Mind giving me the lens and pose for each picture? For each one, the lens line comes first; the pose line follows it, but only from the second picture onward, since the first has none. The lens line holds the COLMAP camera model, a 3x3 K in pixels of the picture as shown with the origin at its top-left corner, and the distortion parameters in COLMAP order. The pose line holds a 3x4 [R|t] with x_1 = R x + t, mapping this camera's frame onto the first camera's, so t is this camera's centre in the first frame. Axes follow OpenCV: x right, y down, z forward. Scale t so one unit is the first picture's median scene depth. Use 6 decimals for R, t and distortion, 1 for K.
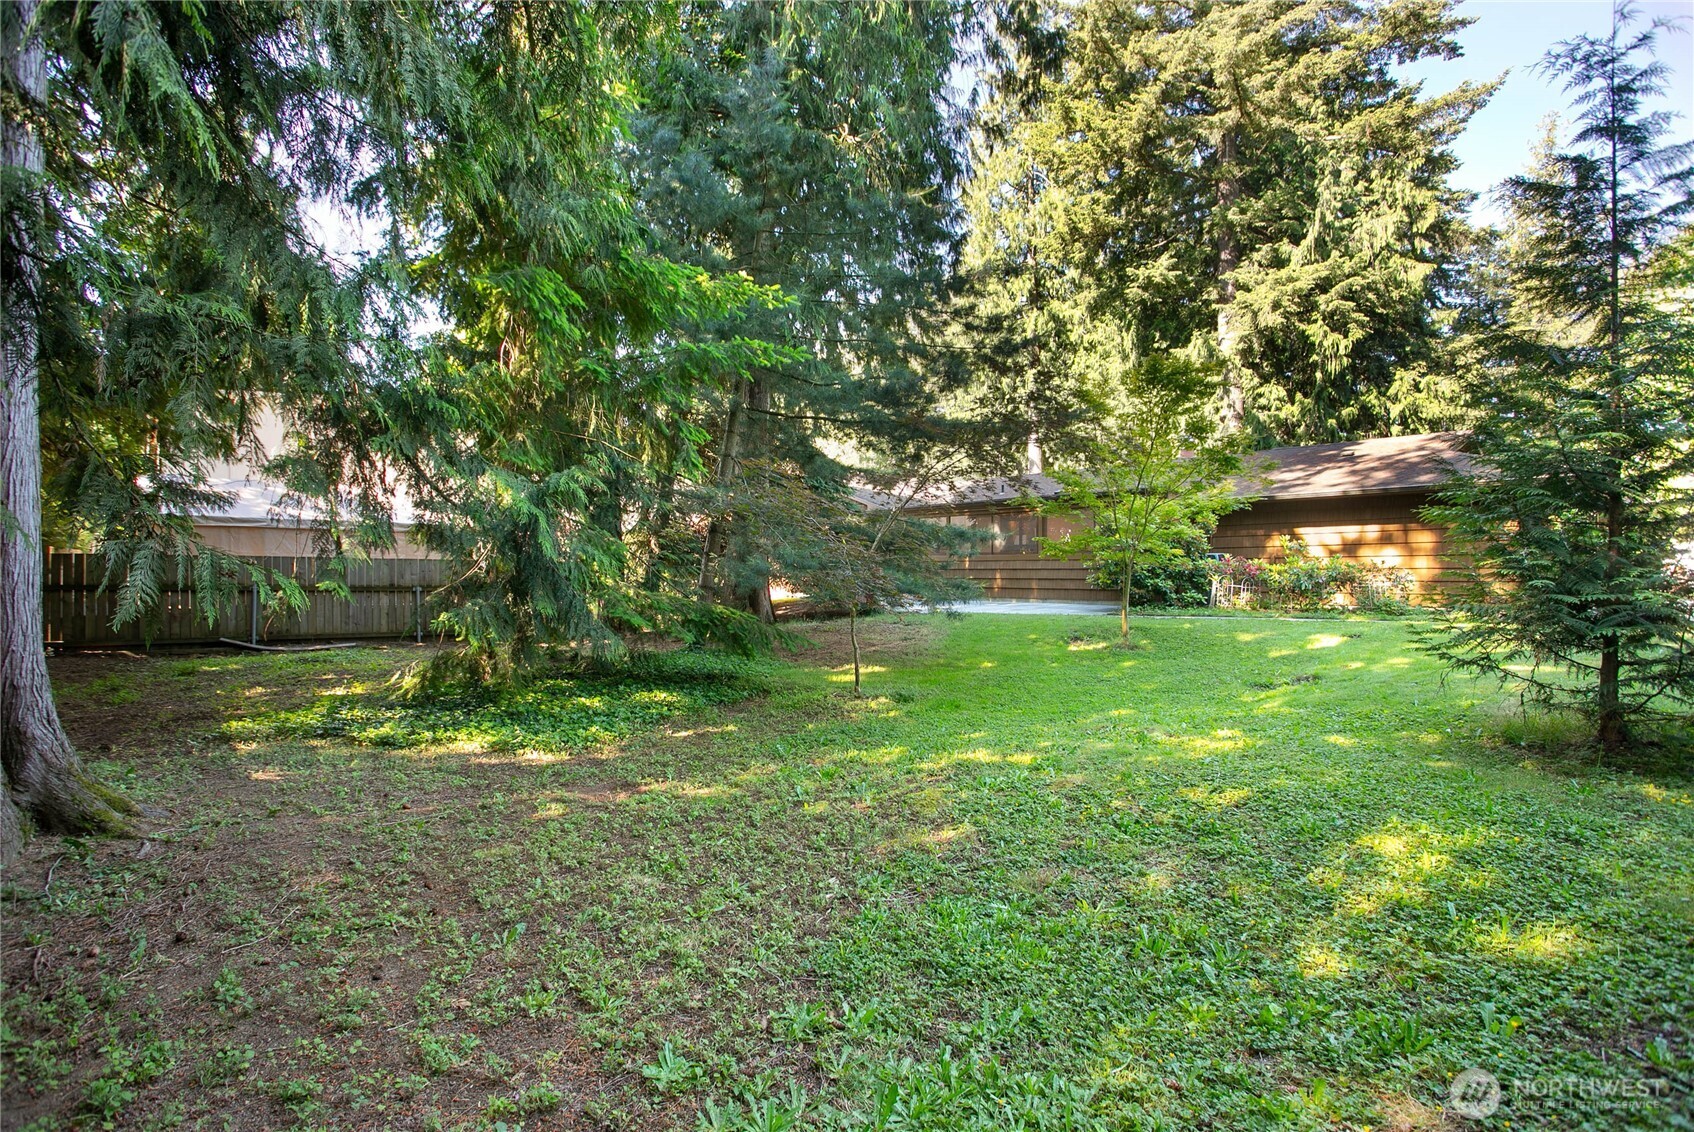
lens RADIAL K [[800.0, 0, 850.6], [0, 800.0, 566.0], [0, 0, 1]] dist [0.000291, 0.001977]
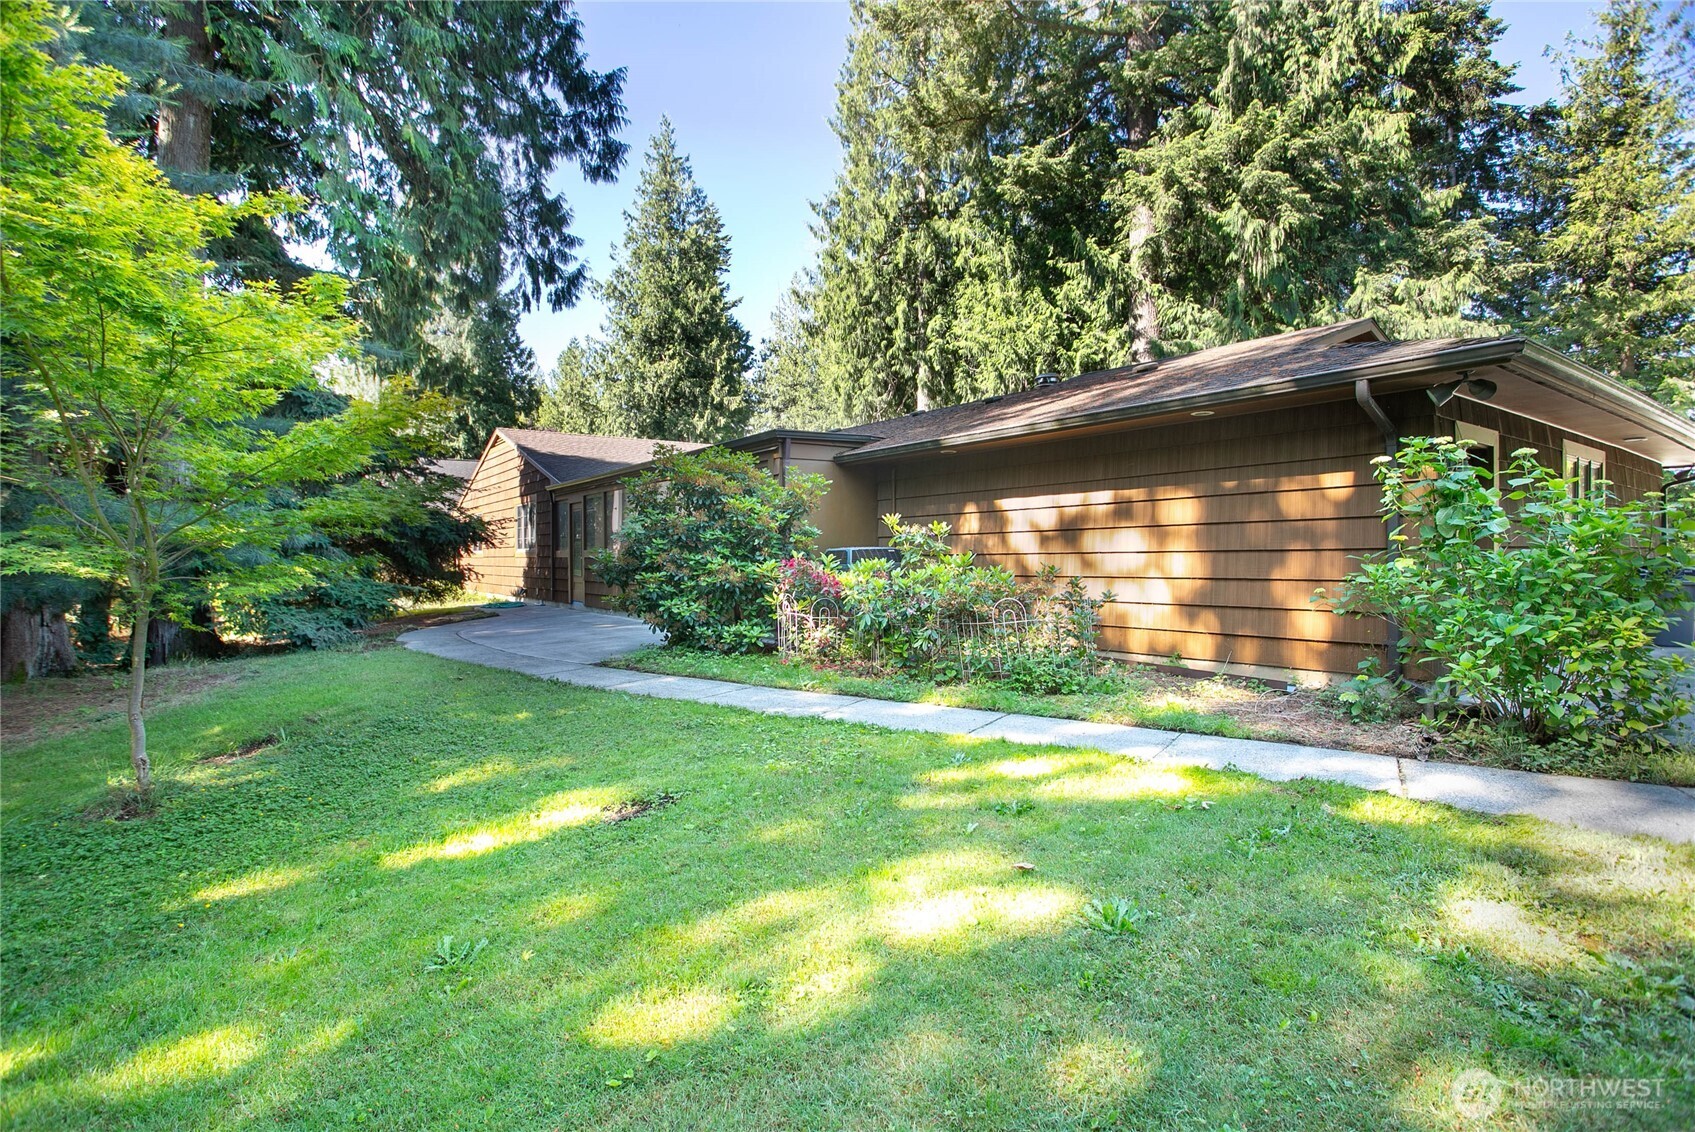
lens RADIAL K [[800.5, 0, 841.1], [0, 800.5, 560.0], [0, 0, 1]] dist [0.000291, 0.001977]
pose [[0.995965, -0.013412, -0.088734, 0.280632], [0.014662, 0.999802, 0.013457, -0.007697], [0.088536, -0.014704, 0.995964, 0.250112]]
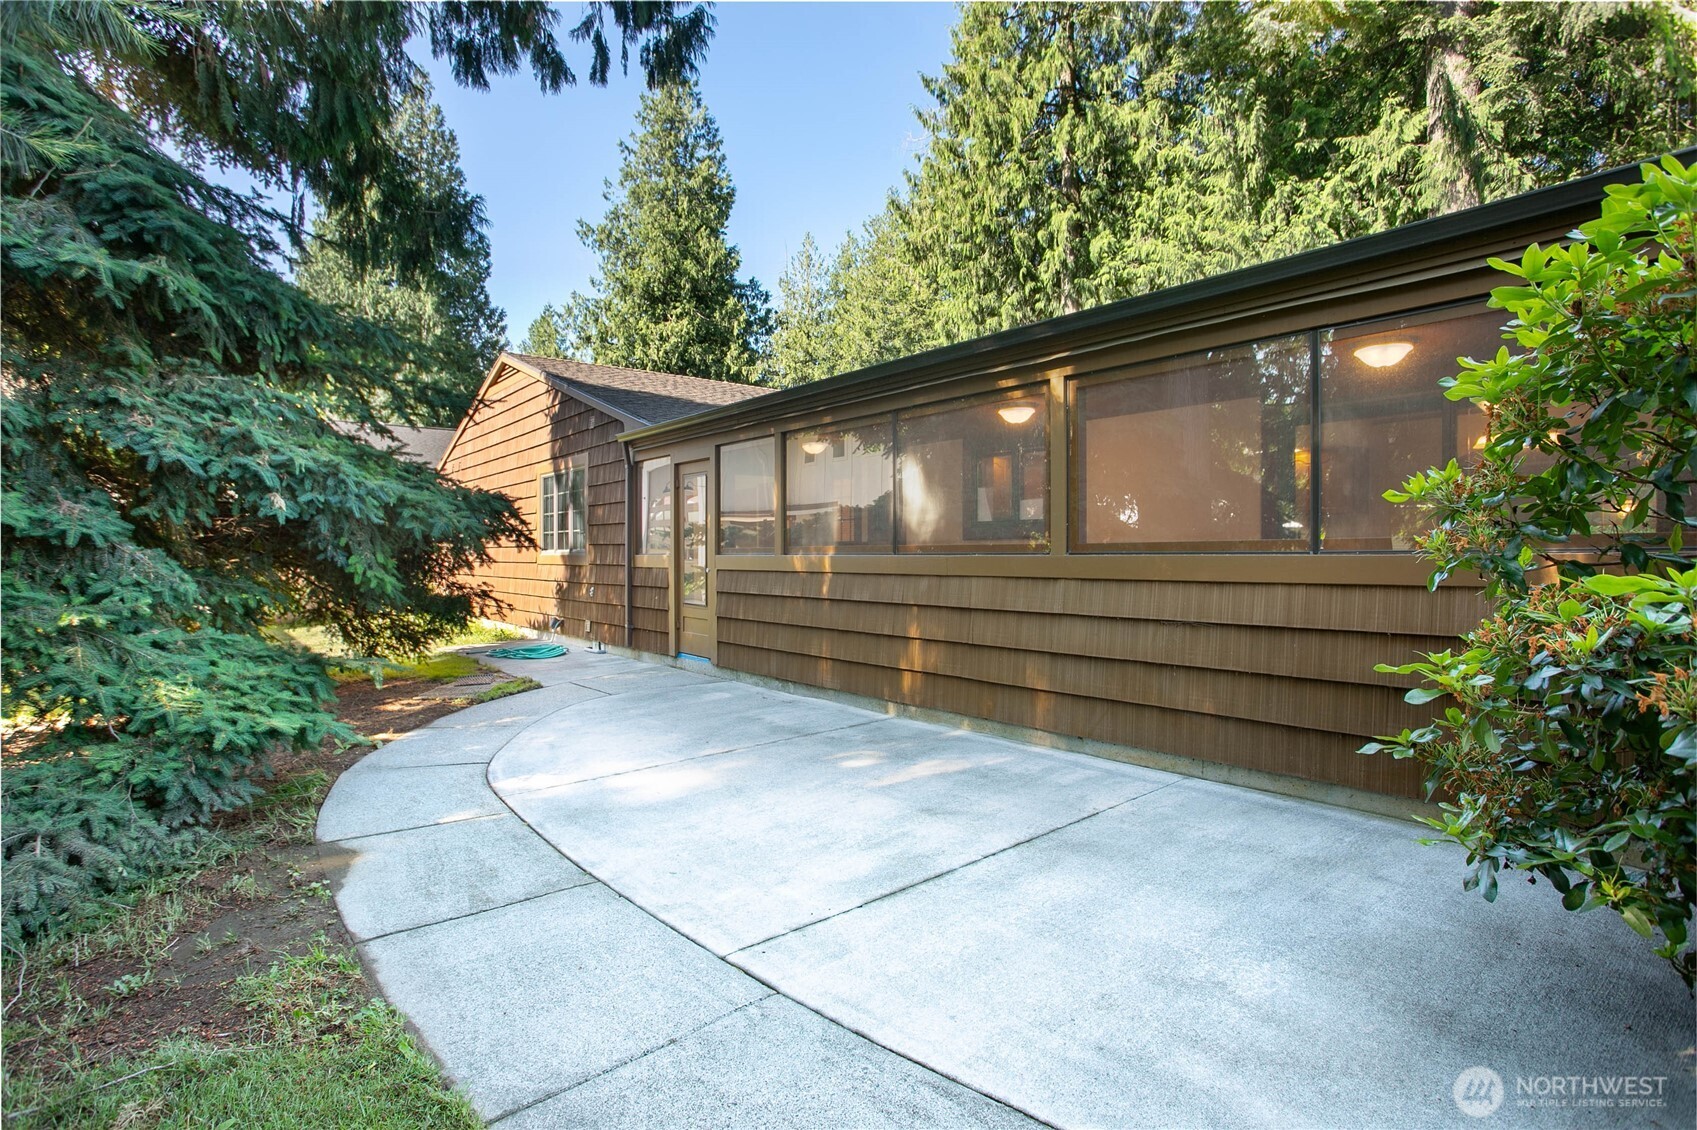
lens RADIAL K [[827.3, 0, 853.7], [0, 827.3, 564.7], [0, 0, 1]] dist [0.005448, 0.002178]
pose [[0.999190, -0.003083, -0.040113, 0.121745], [0.003899, 0.999787, 0.020280, -0.012184], [0.040042, -0.020420, 0.998989, 0.489844]]
